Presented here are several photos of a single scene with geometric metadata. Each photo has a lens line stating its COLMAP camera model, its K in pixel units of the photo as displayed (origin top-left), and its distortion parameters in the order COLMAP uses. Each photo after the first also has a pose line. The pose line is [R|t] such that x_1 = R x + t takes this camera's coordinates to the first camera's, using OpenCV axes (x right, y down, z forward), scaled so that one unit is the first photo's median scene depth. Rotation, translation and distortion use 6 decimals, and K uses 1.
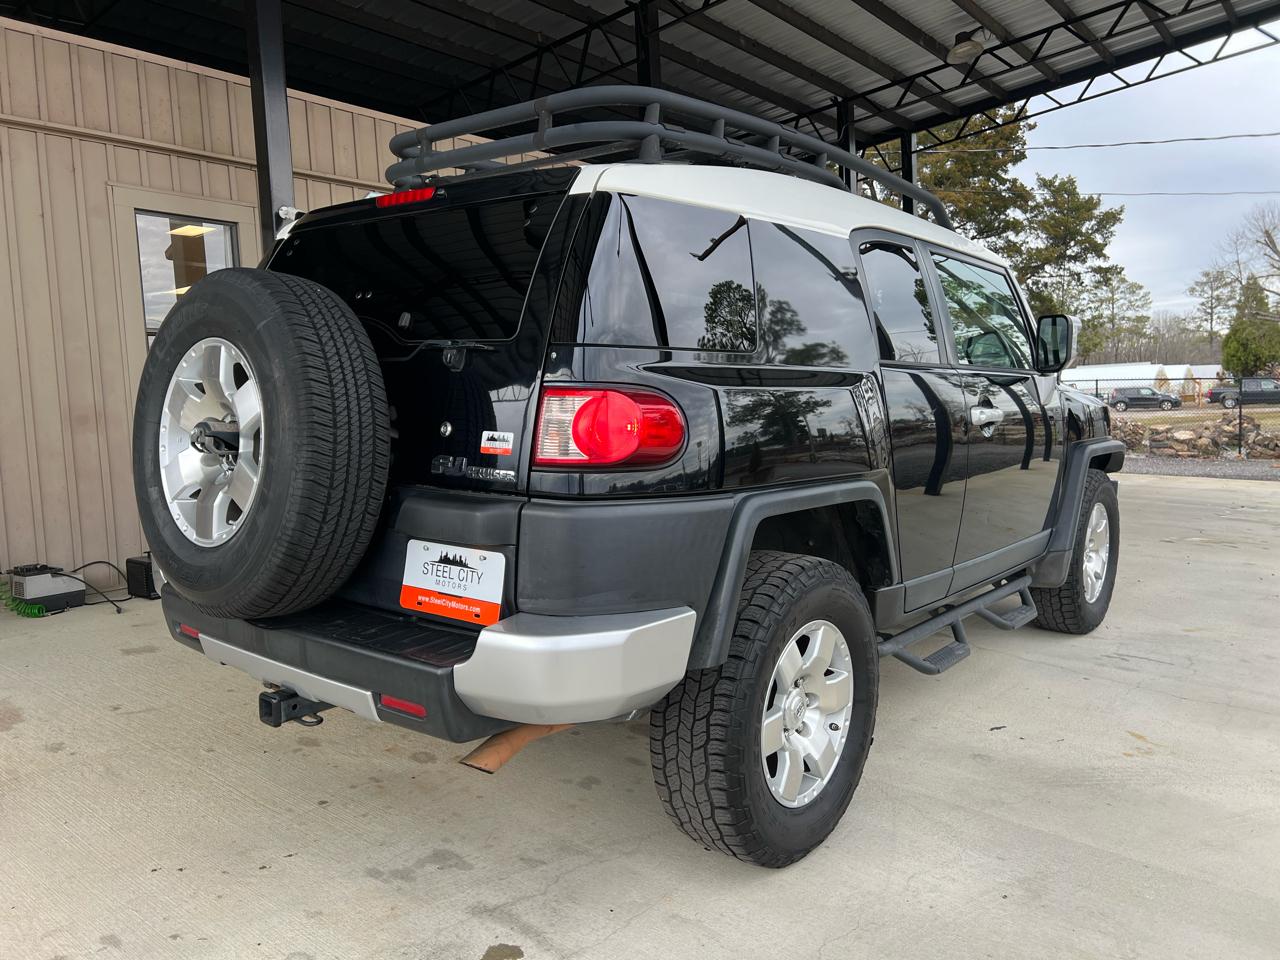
lens RADIAL K [[966.1, 0, 640.2], [0, 966.1, 472.0], [0, 0, 1]] dist [0.060808, -0.063372]
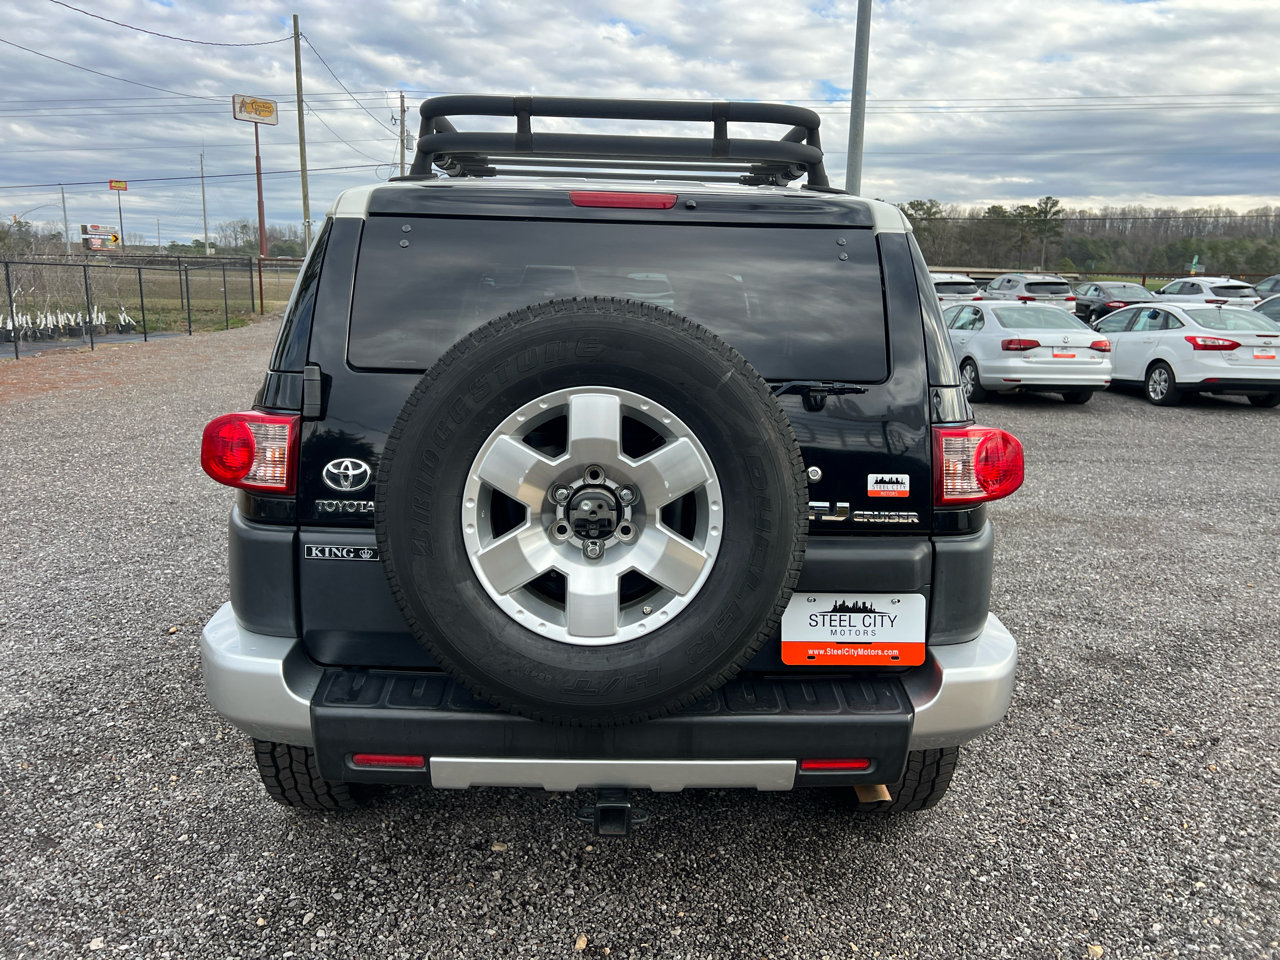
lens RADIAL K [[966.1, 0, 629.6], [0, 966.1, 476.2], [0, 0, 1]] dist [0.060808, -0.063372]
pose [[0.762635, -0.097677, 0.639411, -0.880863], [0.046462, 0.994251, 0.096467, -0.132236], [-0.645158, -0.043861, 0.762789, 0.357973]]
